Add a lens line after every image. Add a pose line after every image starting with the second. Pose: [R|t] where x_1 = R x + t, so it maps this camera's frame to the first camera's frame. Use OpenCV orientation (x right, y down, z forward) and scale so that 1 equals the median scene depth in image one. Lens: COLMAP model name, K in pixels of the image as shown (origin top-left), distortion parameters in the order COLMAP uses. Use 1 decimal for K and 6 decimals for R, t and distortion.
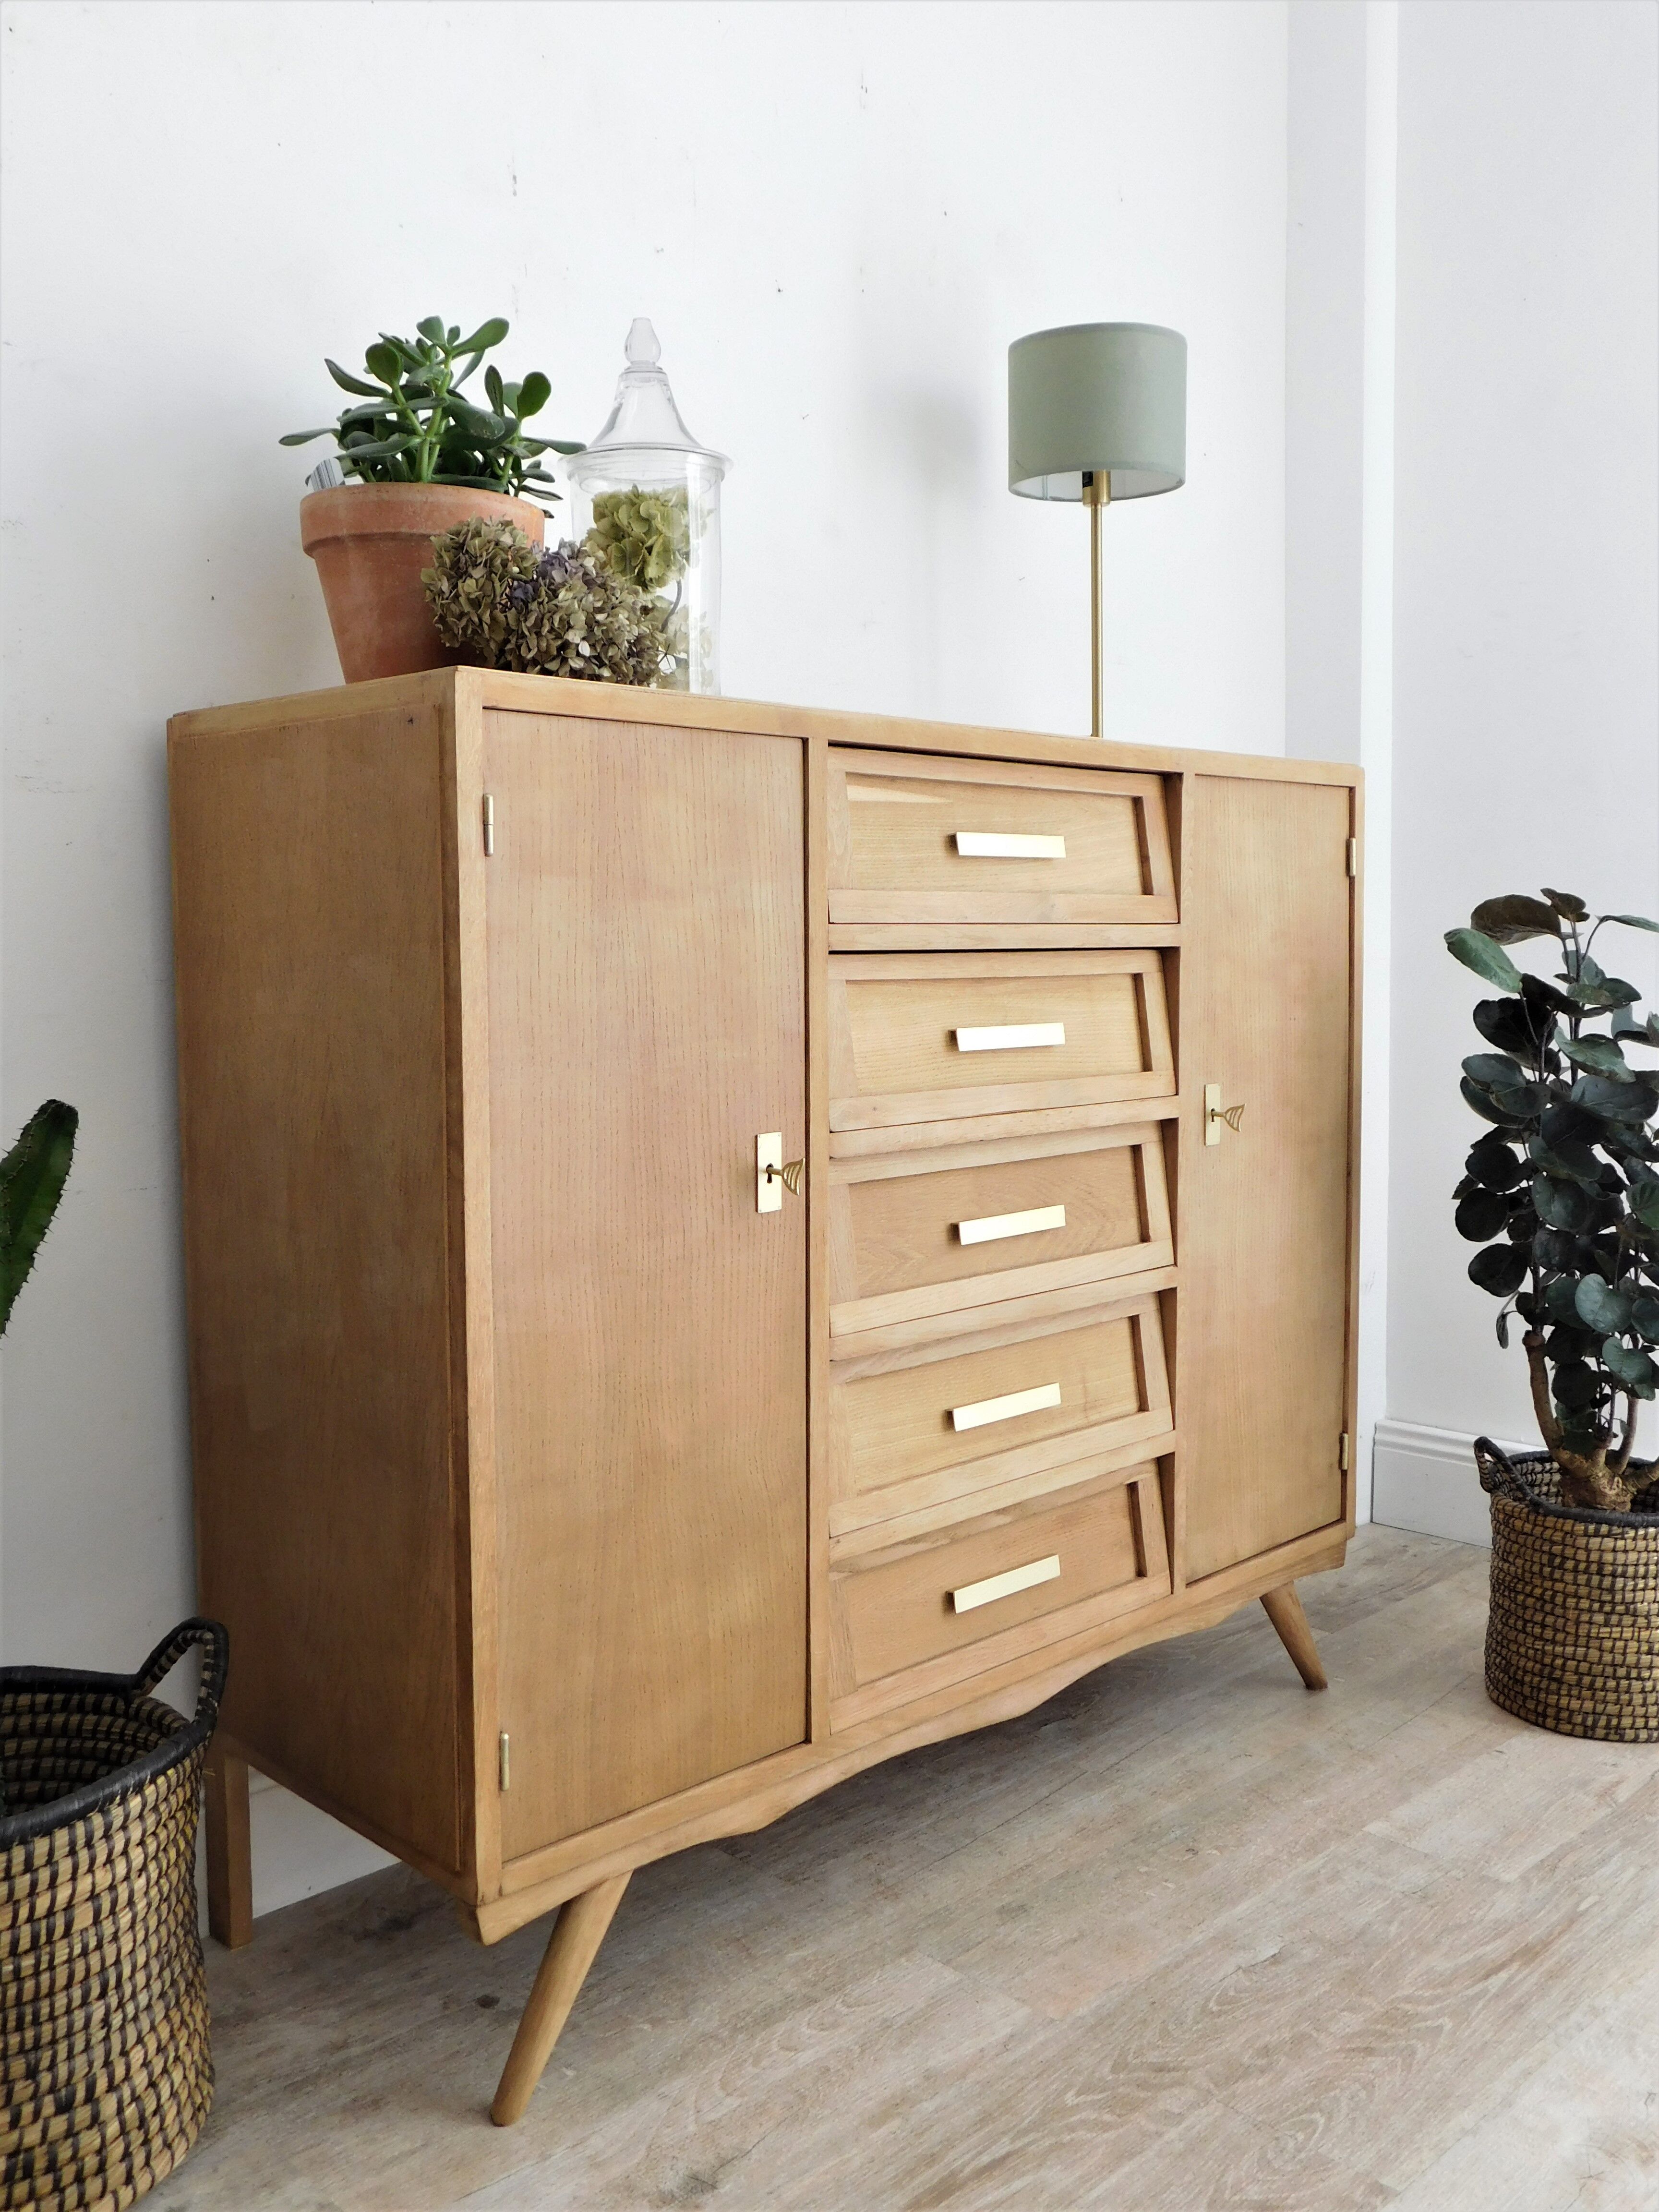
lens RADIAL K [[1917.1, 0, 829.5], [0, 1917.1, 1106.0], [0, 0, 1]] dist [0.003875, -0.006049]
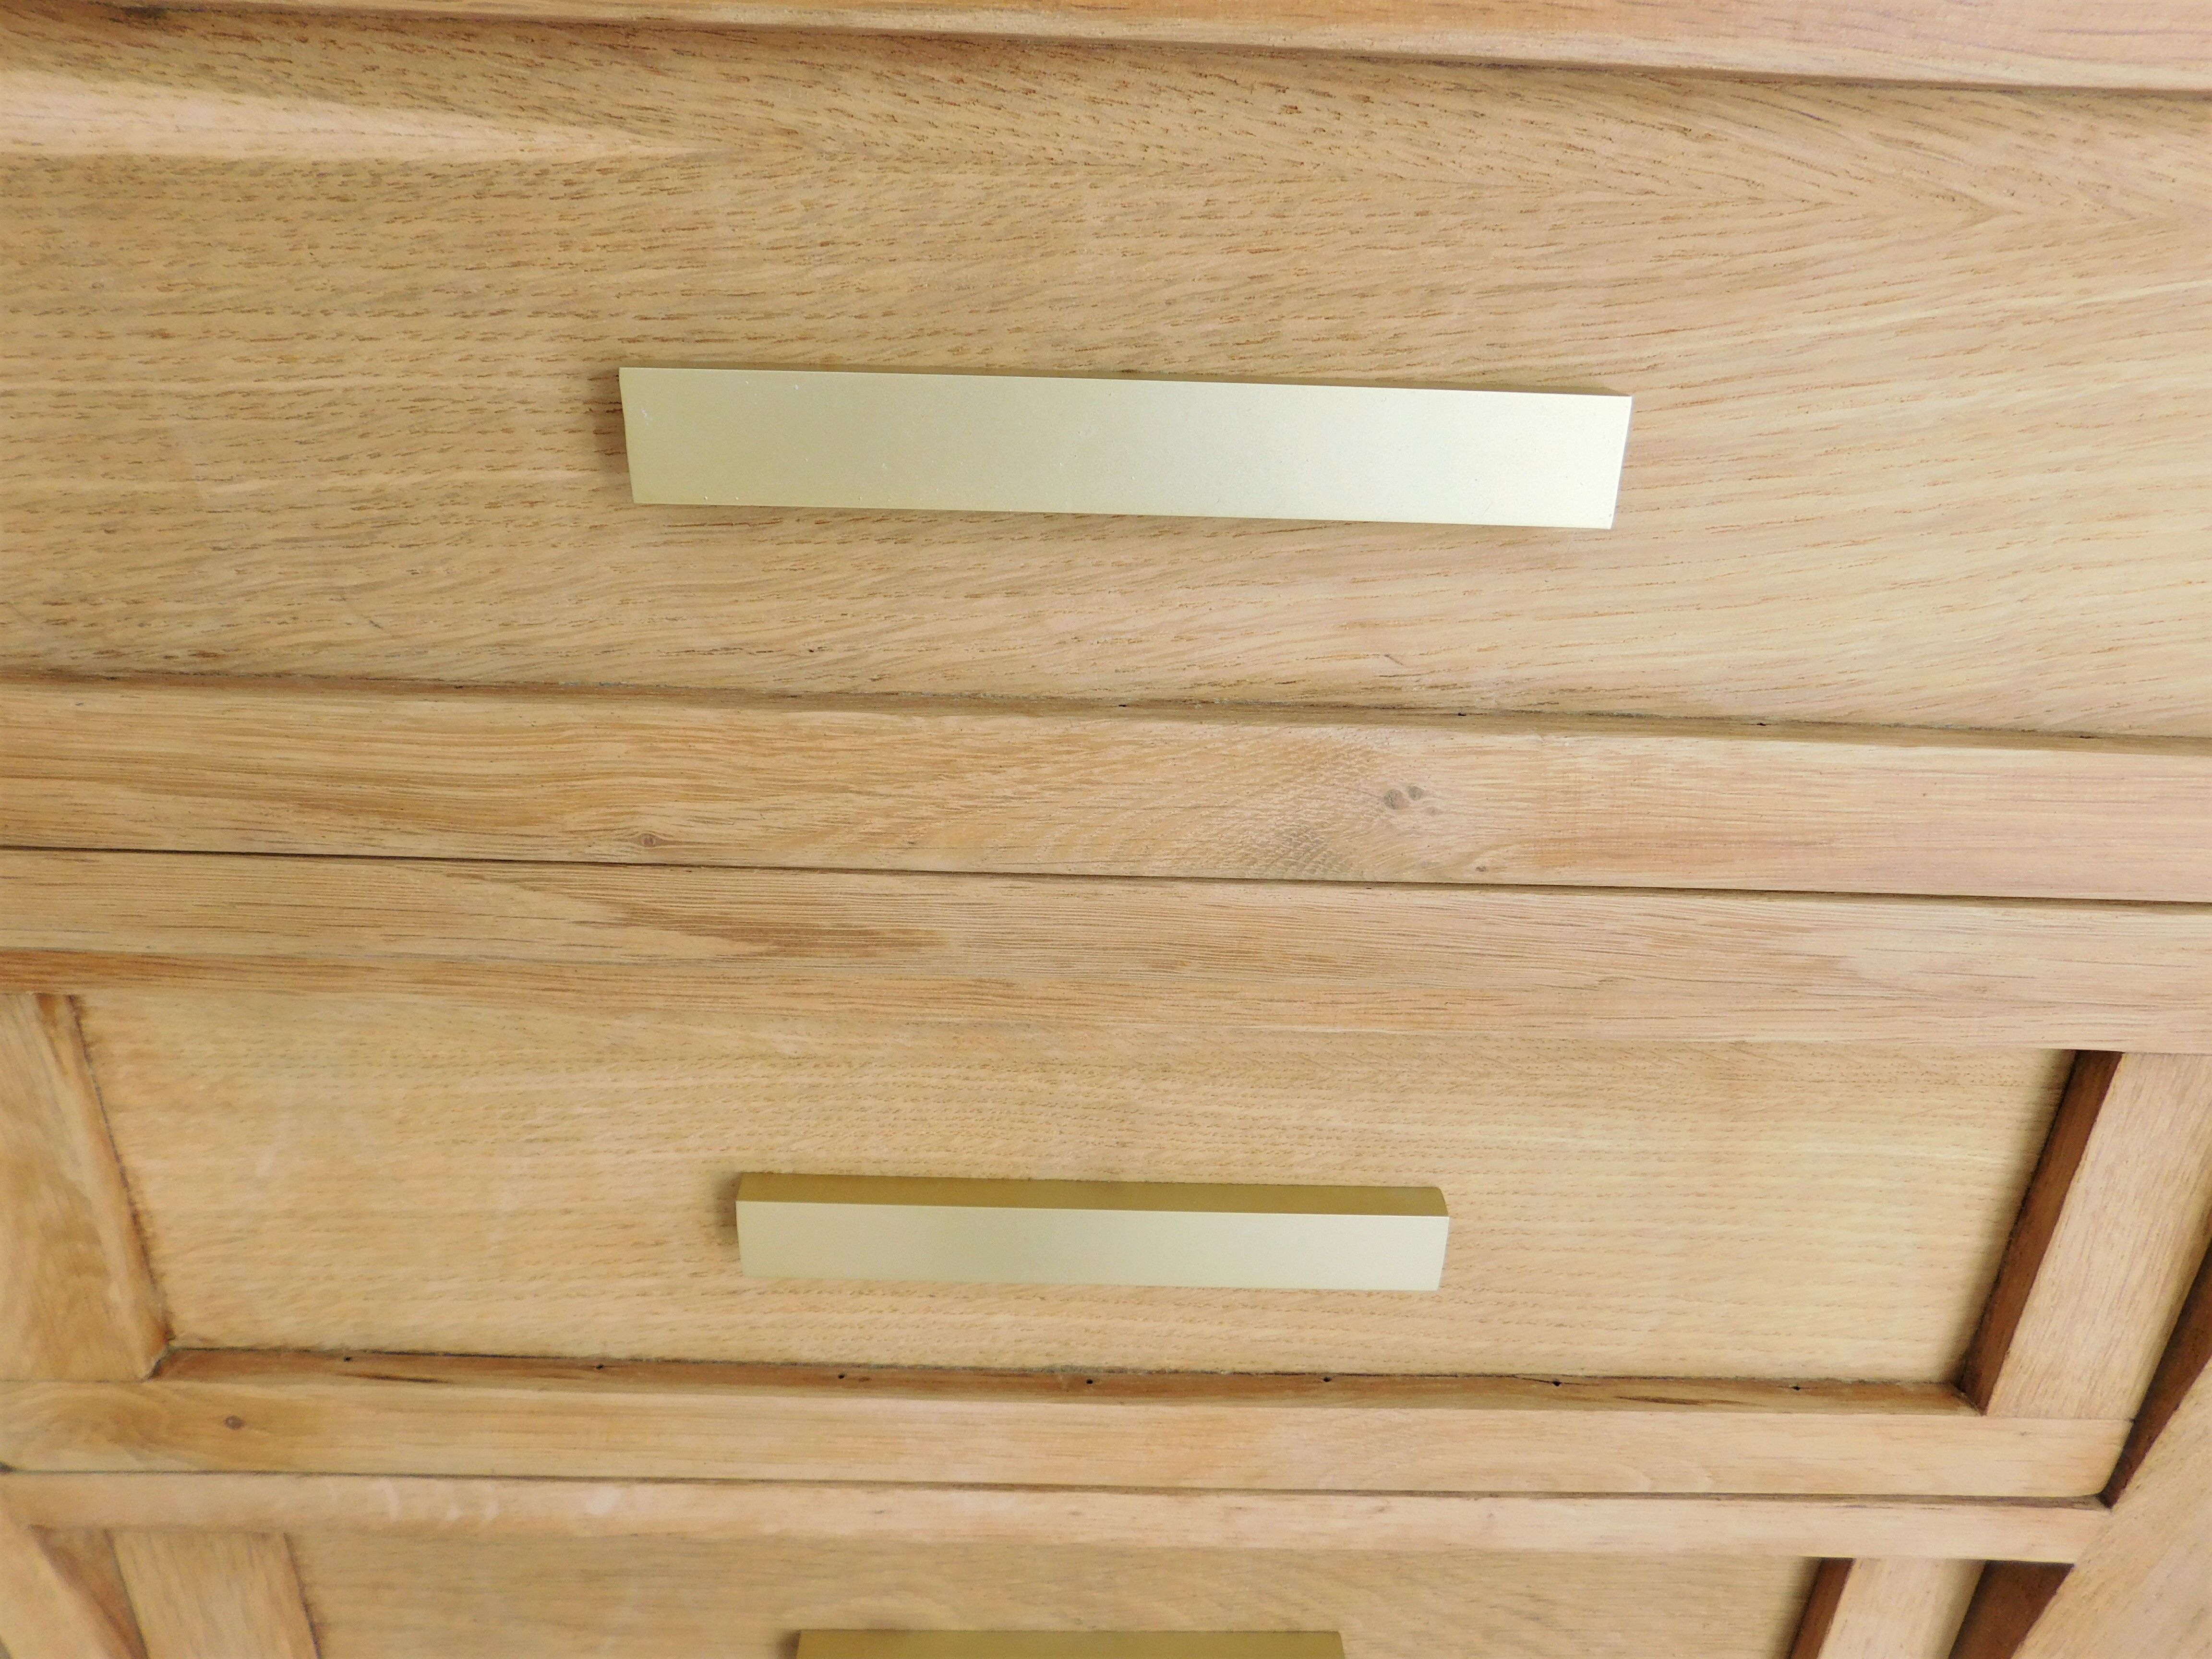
lens RADIAL K [[1479.5, 0, 1106.0], [0, 1479.5, 829.5], [0, 0, 1]] dist [-0.042245, 0.036706]
pose [[0.713353, 0.398724, -0.576321, 0.180155], [-0.107135, 0.874750, 0.472583, -0.166286], [0.692567, -0.275374, 0.666723, 0.896029]]
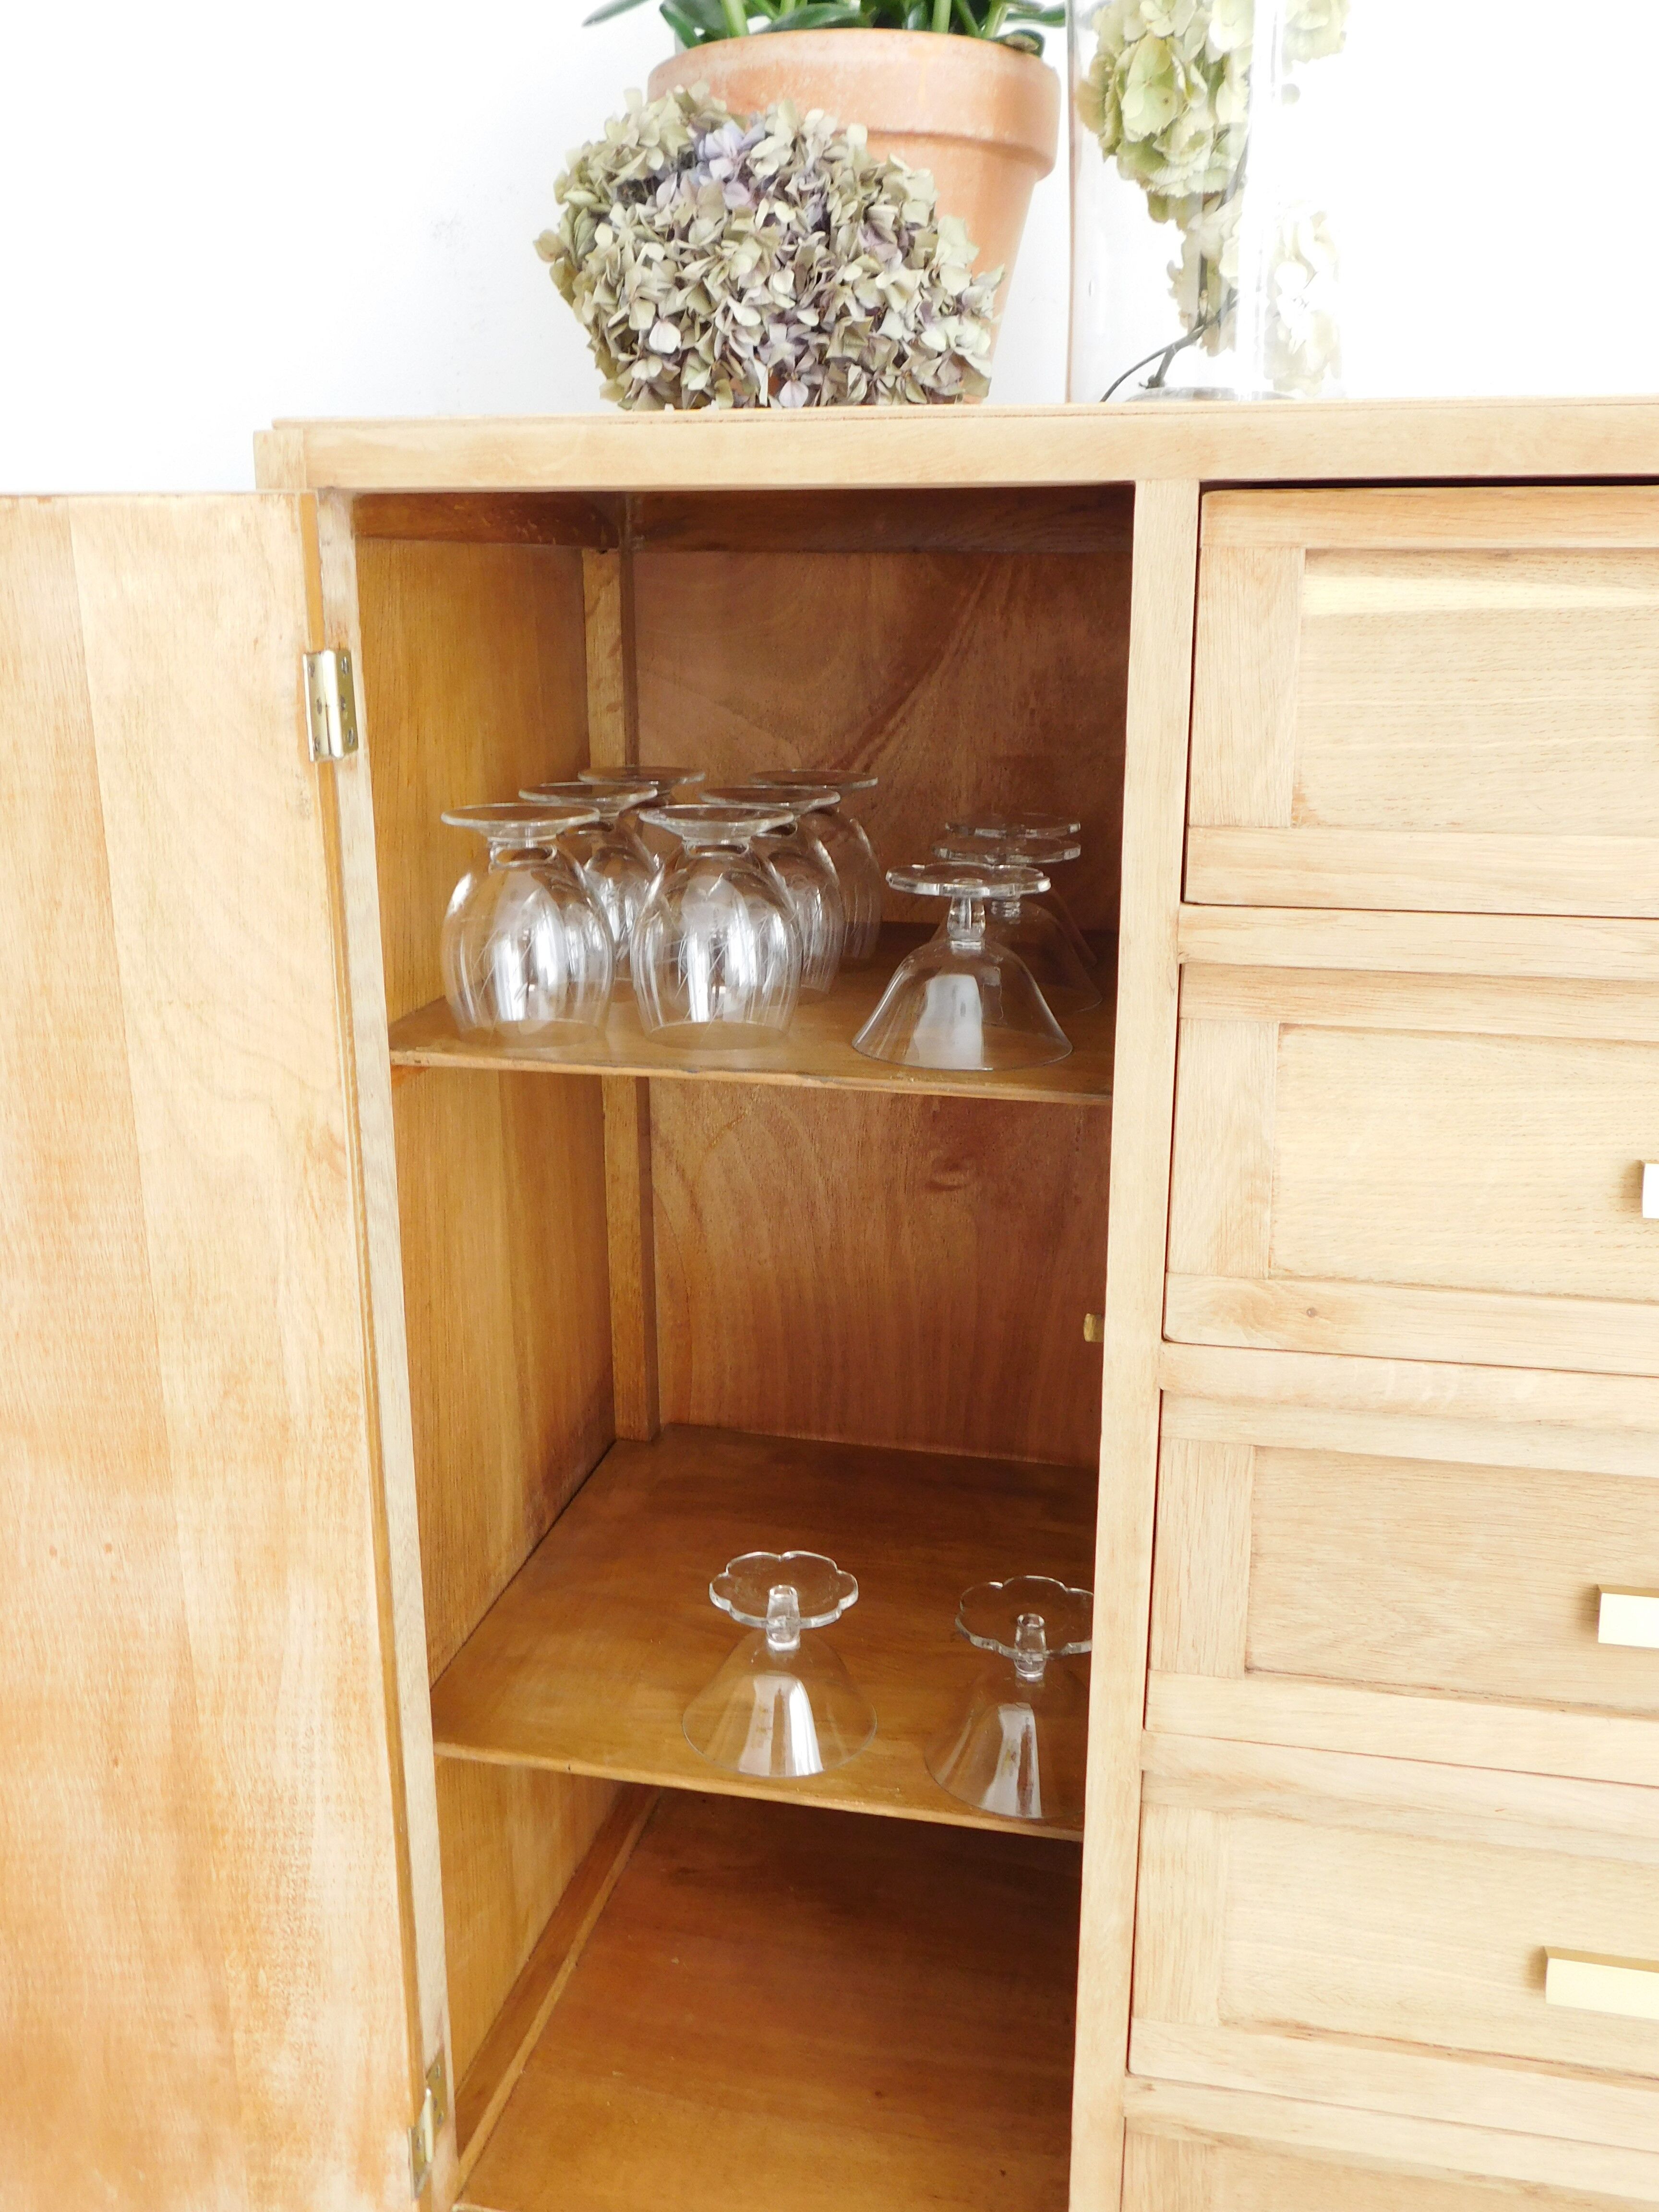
lens RADIAL K [[1948.4, 0, 857.8], [0, 1948.4, 1106.0], [0, 0, 1]] dist [-0.003962, -0.005400]
pose [[0.552071, 0.219528, -0.804378, 0.299201], [-0.077606, 0.974058, 0.212574, -0.125152], [0.830177, -0.054932, 0.554786, 0.607779]]
